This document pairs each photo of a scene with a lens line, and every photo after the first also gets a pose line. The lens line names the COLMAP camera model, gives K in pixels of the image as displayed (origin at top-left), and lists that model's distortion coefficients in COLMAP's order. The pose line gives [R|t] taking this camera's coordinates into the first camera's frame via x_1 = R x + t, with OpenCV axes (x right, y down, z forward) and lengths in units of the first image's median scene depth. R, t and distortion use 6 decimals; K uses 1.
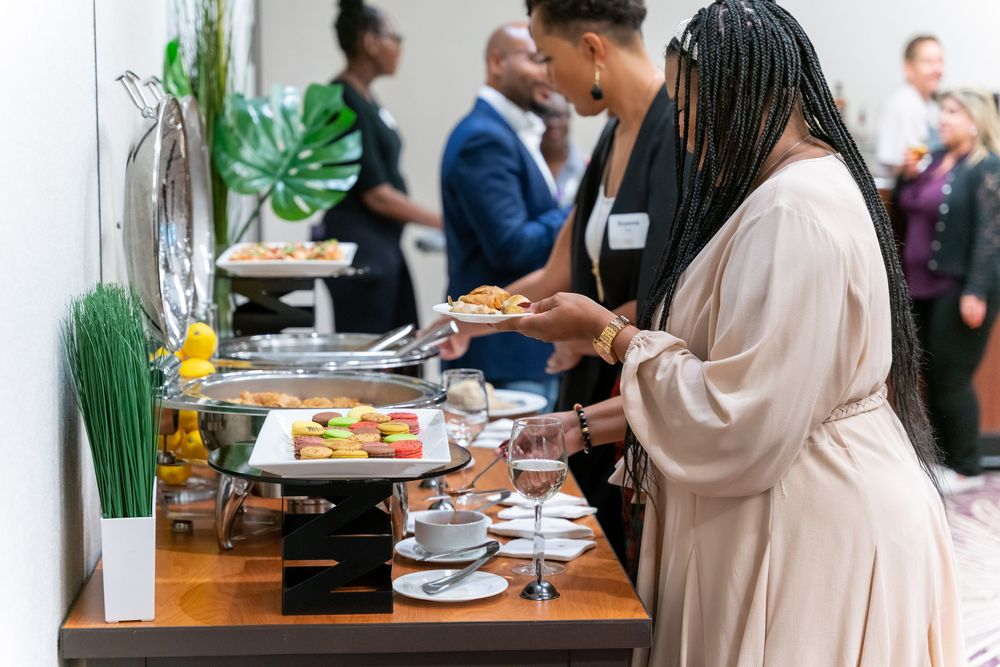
lens RADIAL K [[1992.2, 0, 499.9], [0, 1992.2, 333.1], [0, 0, 1]] dist [-0.058852, 0.000000]
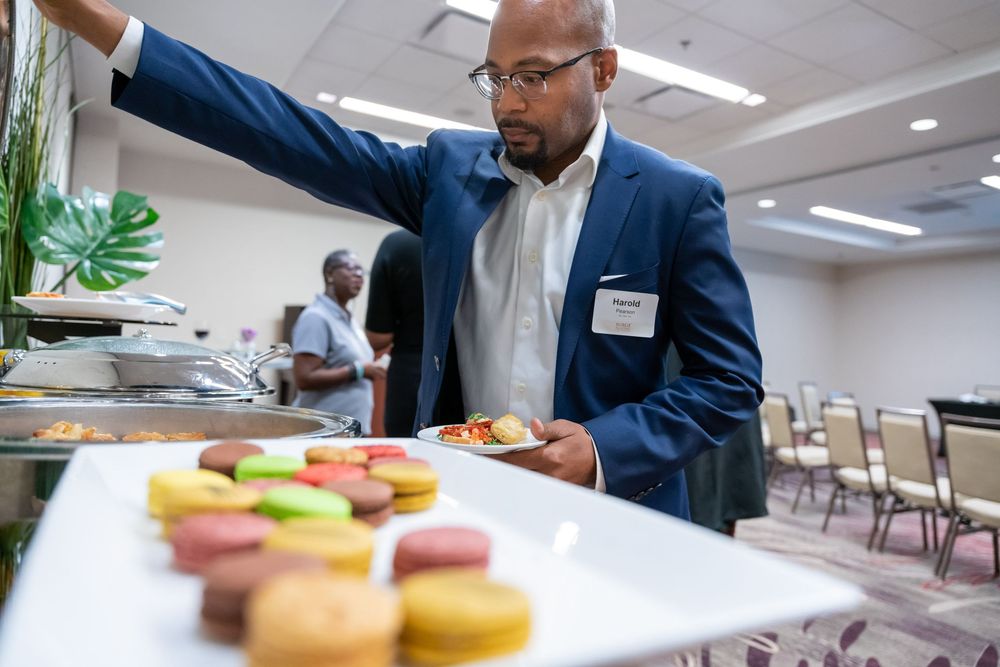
lens RADIAL K [[688.3, 0, 502.3], [0, 688.3, 329.6], [0, 0, 1]] dist [-0.008668, 0.004391]
pose [[0.897543, 0.052716, 0.437763, -0.065483], [0.008424, 0.990596, -0.136560, 0.022849], [-0.440846, 0.126256, 0.888659, 0.534351]]
